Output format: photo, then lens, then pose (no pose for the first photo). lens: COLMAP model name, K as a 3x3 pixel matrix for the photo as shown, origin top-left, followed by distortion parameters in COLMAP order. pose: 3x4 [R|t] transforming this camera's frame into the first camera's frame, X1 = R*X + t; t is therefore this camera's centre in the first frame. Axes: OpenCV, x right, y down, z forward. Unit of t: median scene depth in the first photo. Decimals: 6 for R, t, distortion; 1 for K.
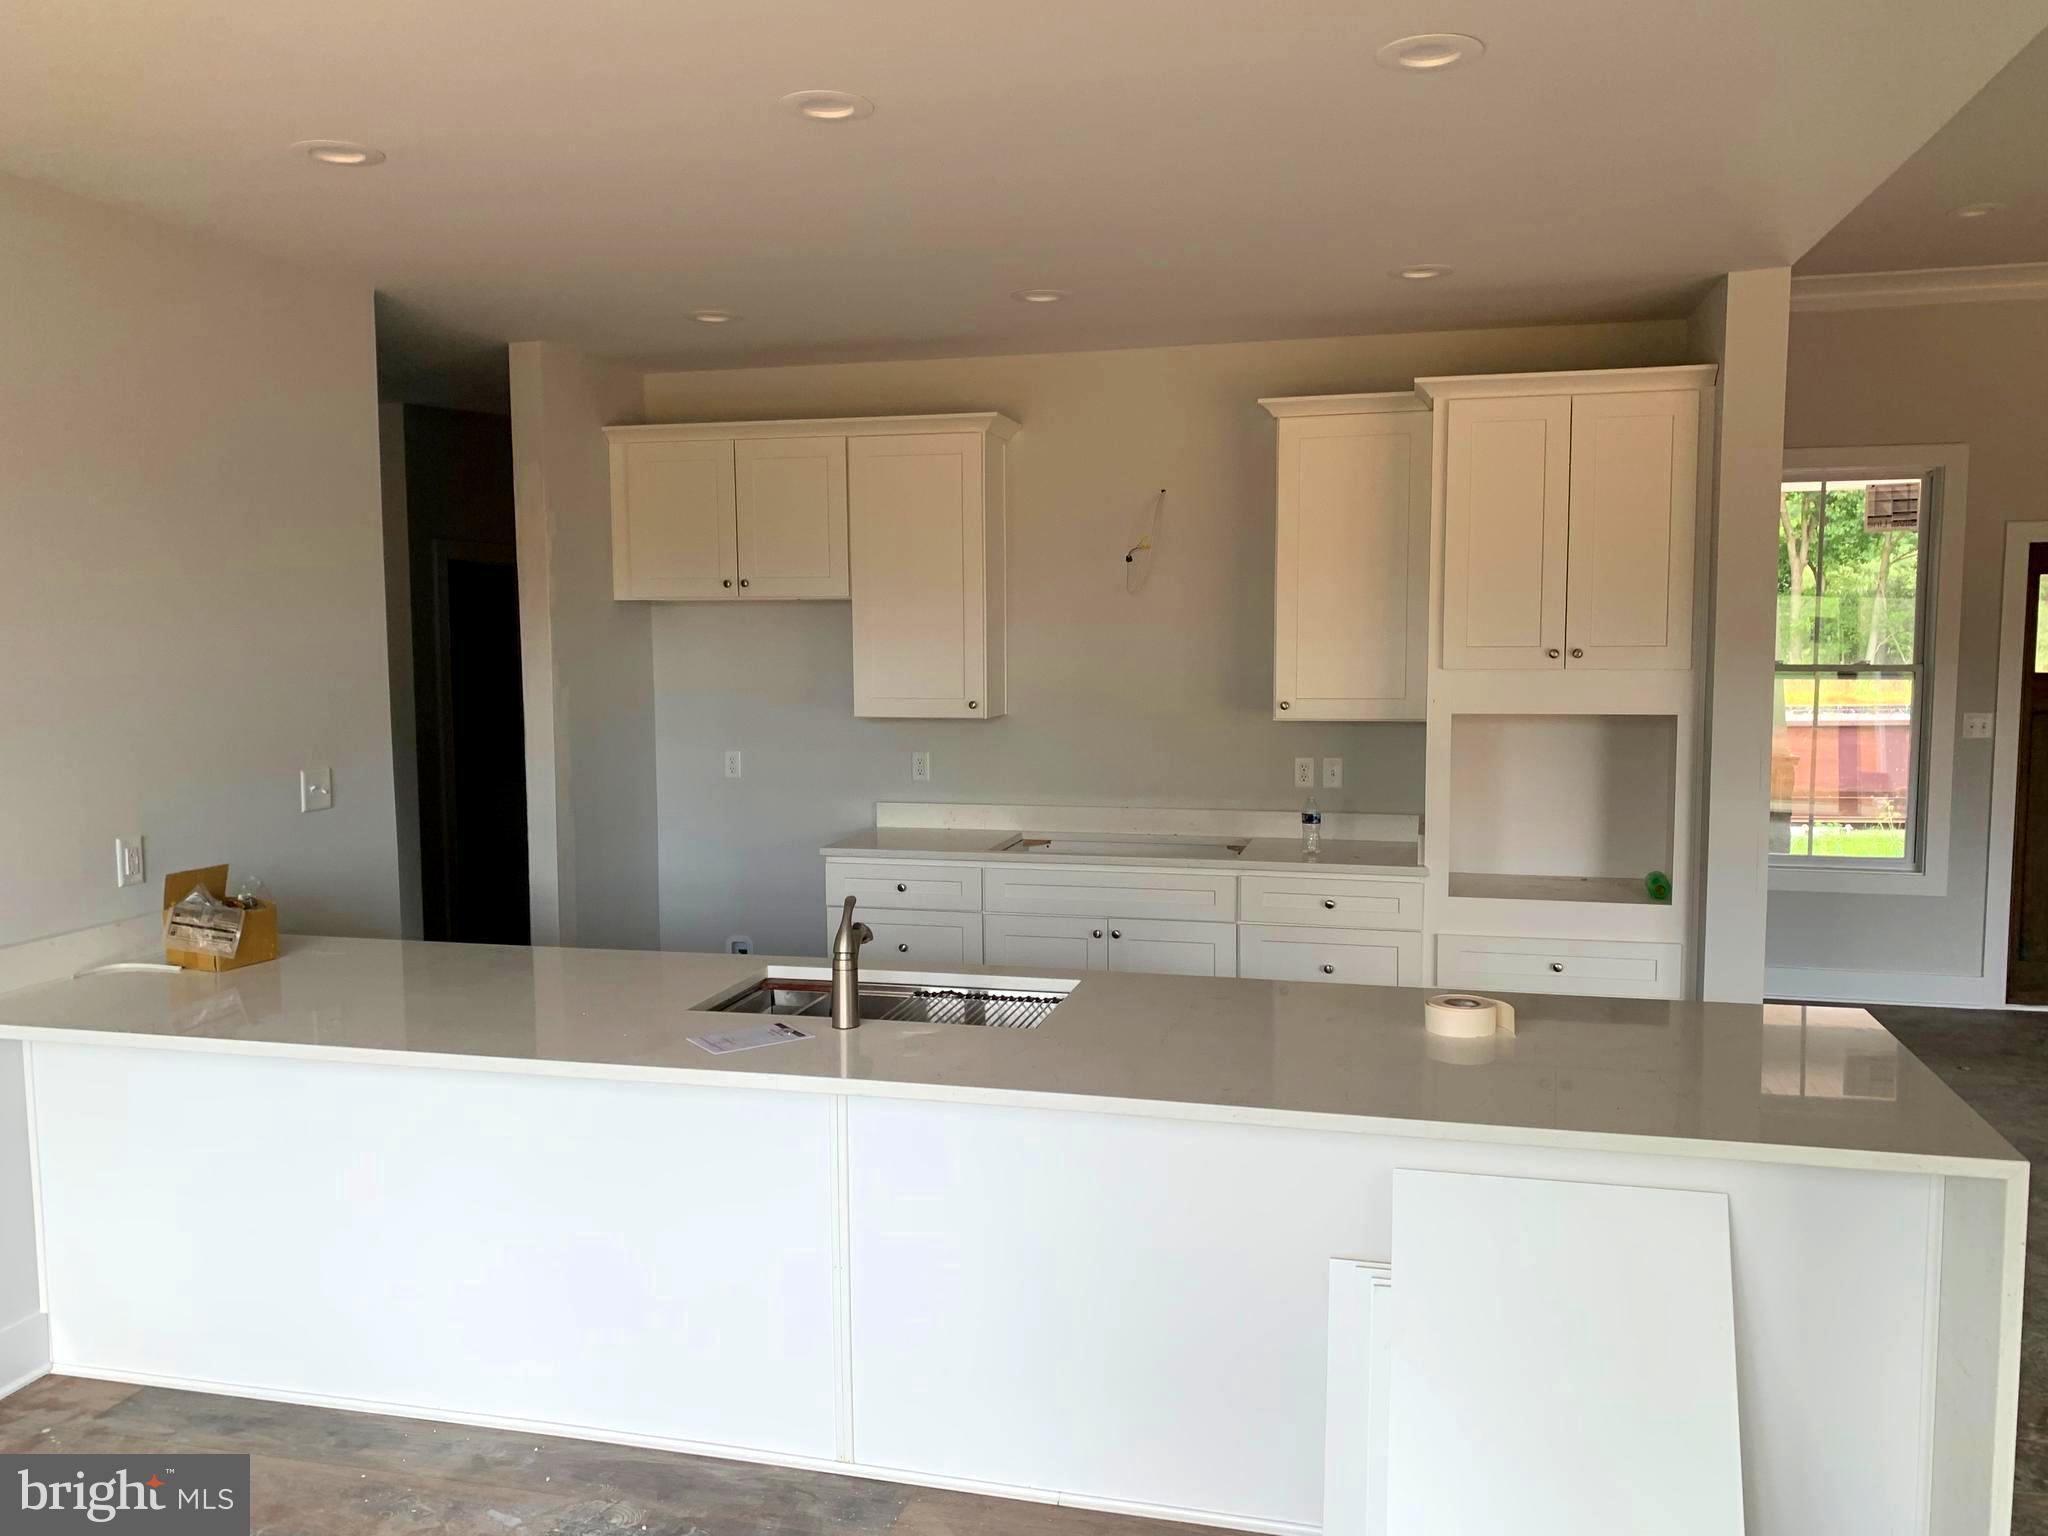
lens RADIAL K [[1584.5, 0, 1031.7], [0, 1584.5, 768.3], [0, 0, 1]] dist [0.034178, -0.018574]
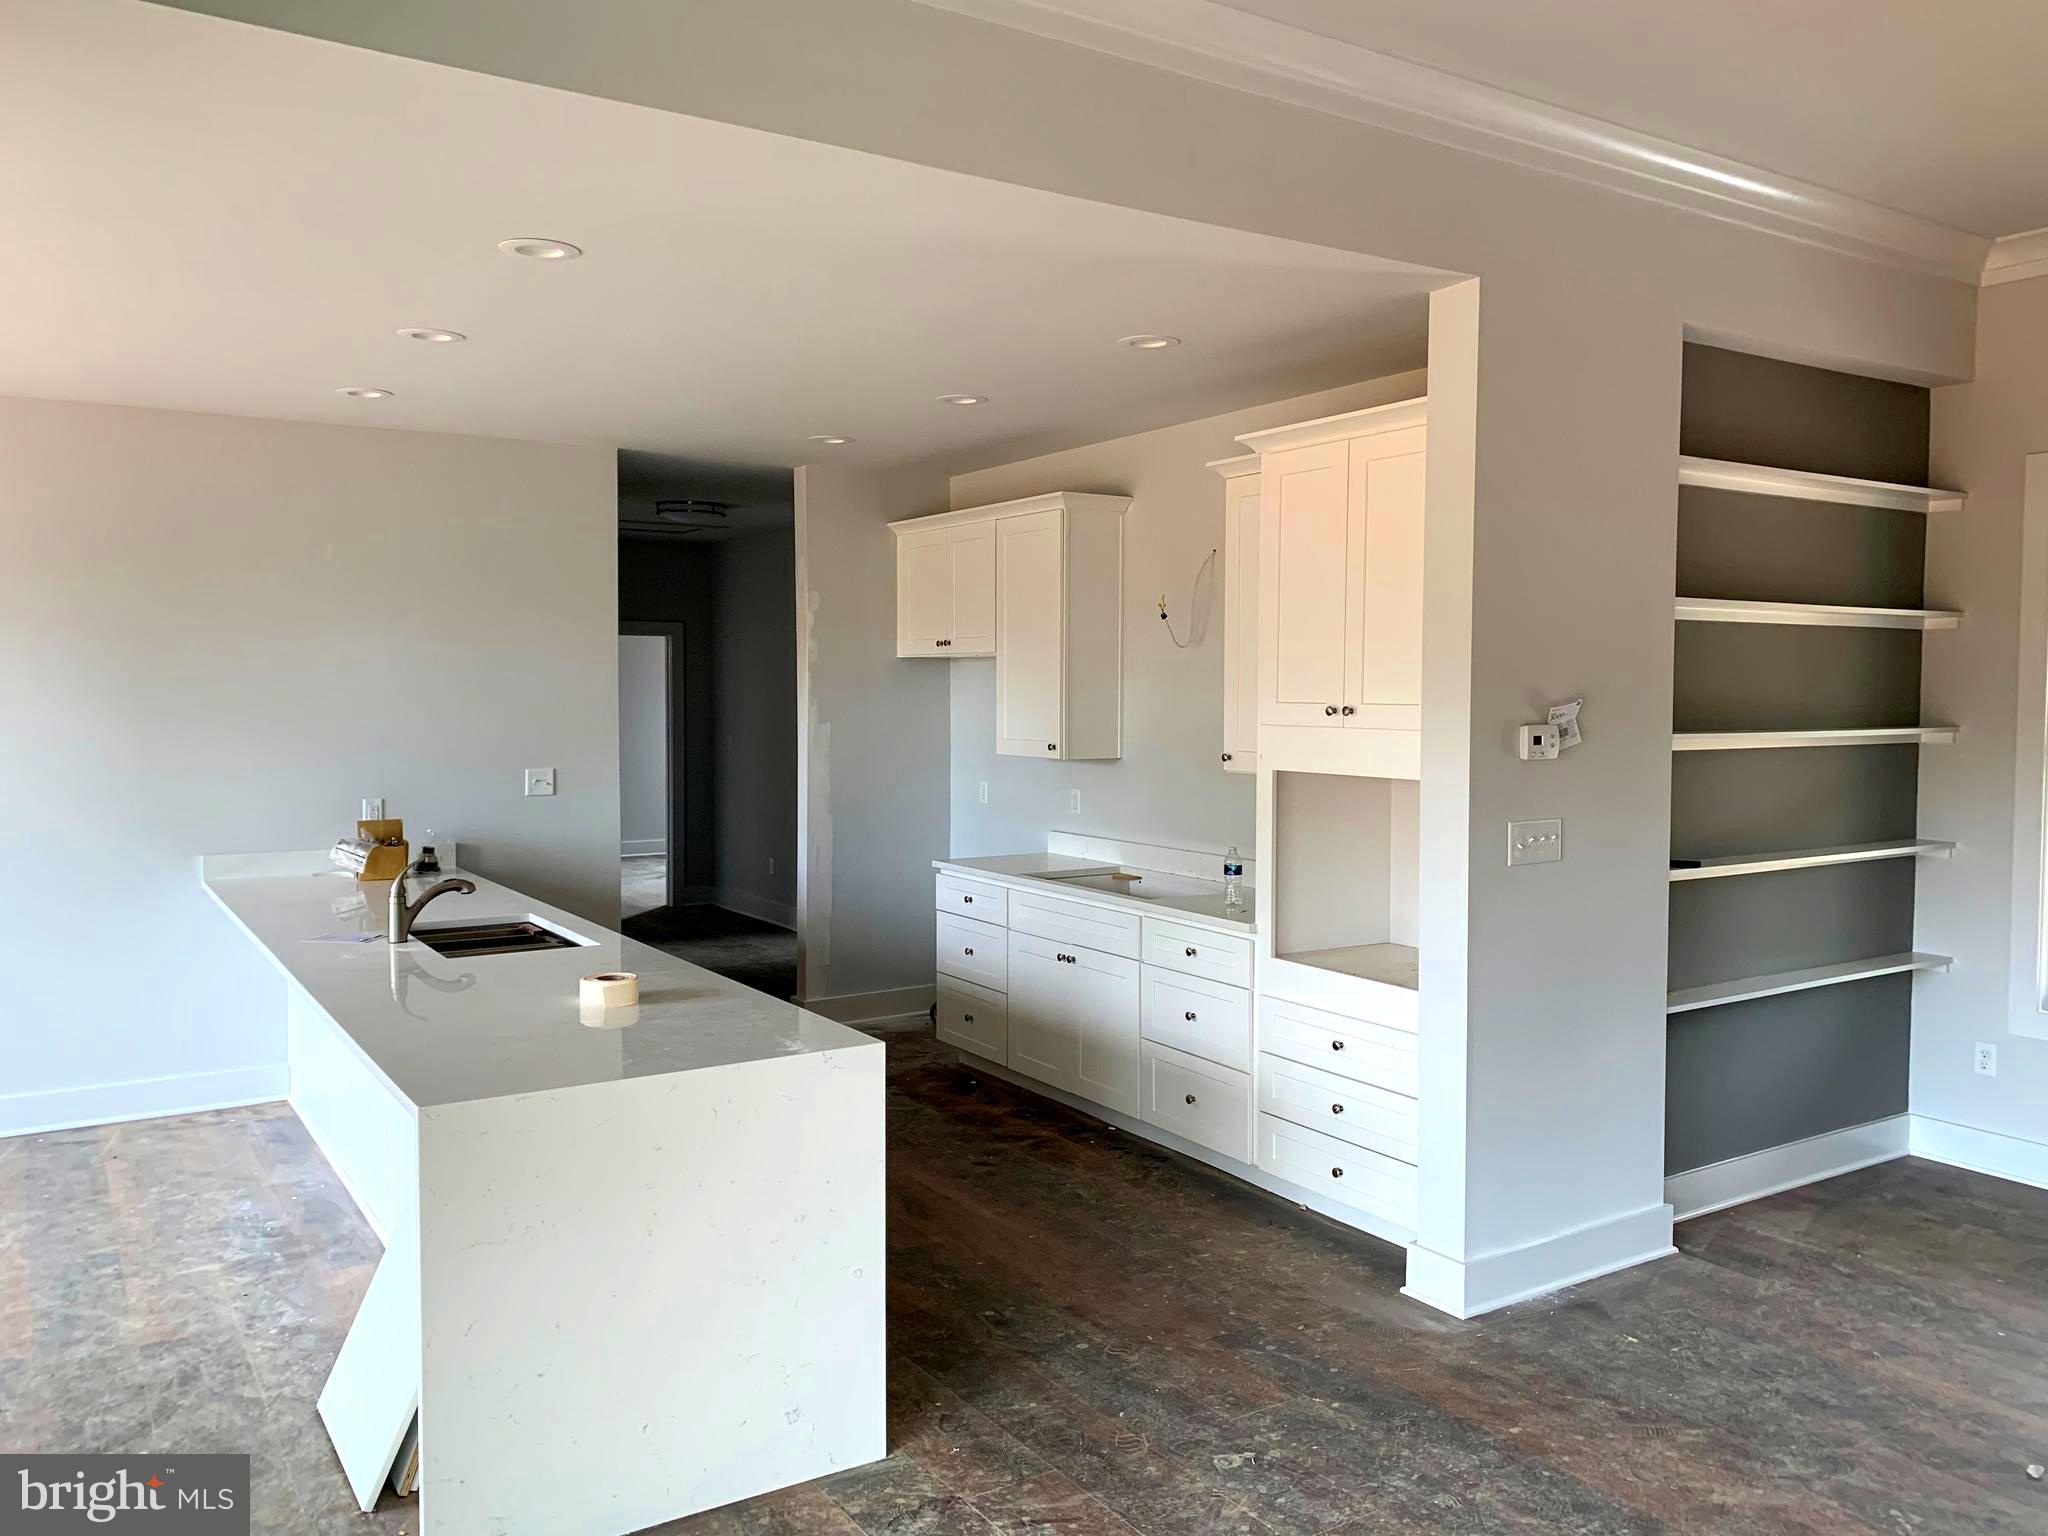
lens RADIAL K [[1584.5, 0, 1039.5], [0, 1584.5, 769.0], [0, 0, 1]] dist [0.034178, -0.018574]
pose [[0.723537, 0.042943, -0.688949, 0.783126], [-0.062158, 0.998062, -0.003068, -0.022034], [0.687481, 0.045044, 0.724804, 0.181009]]
